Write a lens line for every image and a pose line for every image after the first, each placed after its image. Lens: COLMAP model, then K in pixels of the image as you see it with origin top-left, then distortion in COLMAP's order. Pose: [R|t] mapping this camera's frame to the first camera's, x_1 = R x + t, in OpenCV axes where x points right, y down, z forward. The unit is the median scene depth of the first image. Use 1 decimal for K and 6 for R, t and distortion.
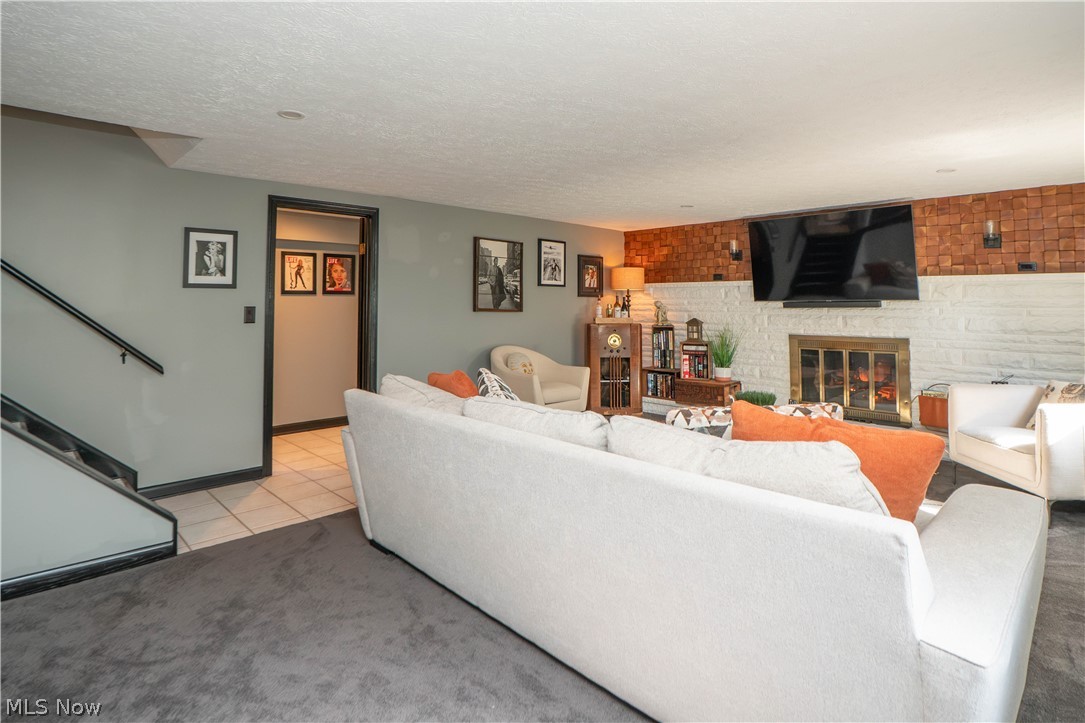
lens RADIAL K [[567.1, 0, 541.2], [0, 567.1, 278.1], [0, 0, 1]] dist [0.000189, 0.000244]
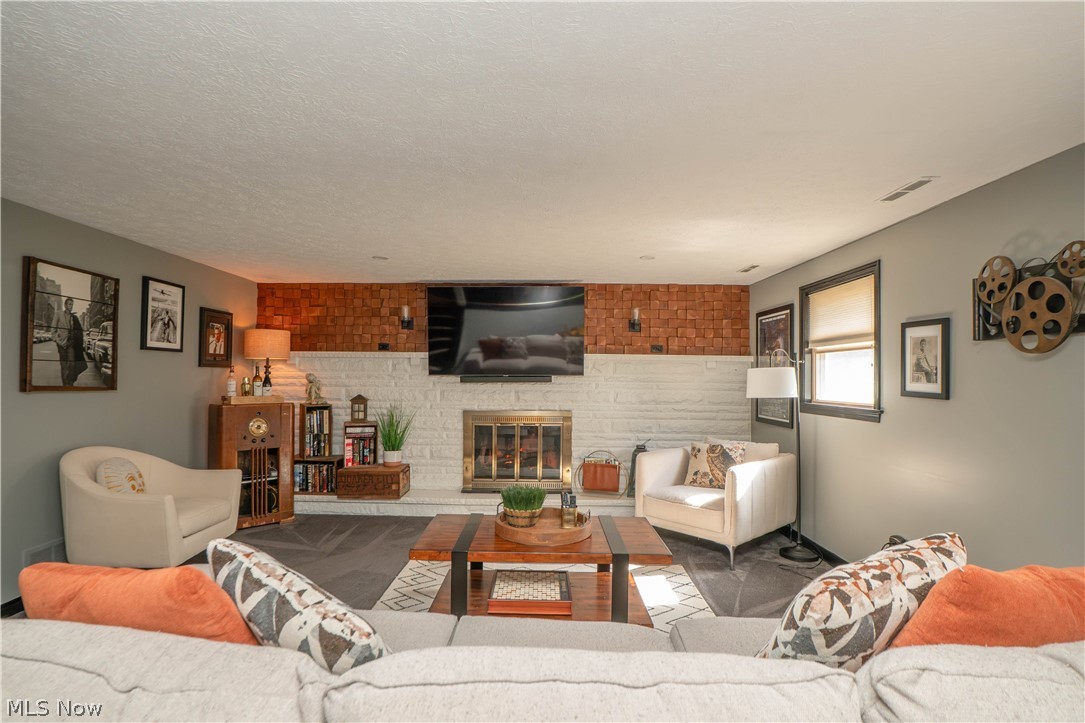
lens RADIAL K [[543.5, 0, 542.1], [0, 543.5, 368.6], [0, 0, 1]] dist [-0.035434, 0.001416]
pose [[0.725868, 0.013711, 0.687697, -0.087676], [-0.037813, 0.999085, 0.019993, 0.006088], [-0.686794, -0.040516, 0.725722, 0.238360]]
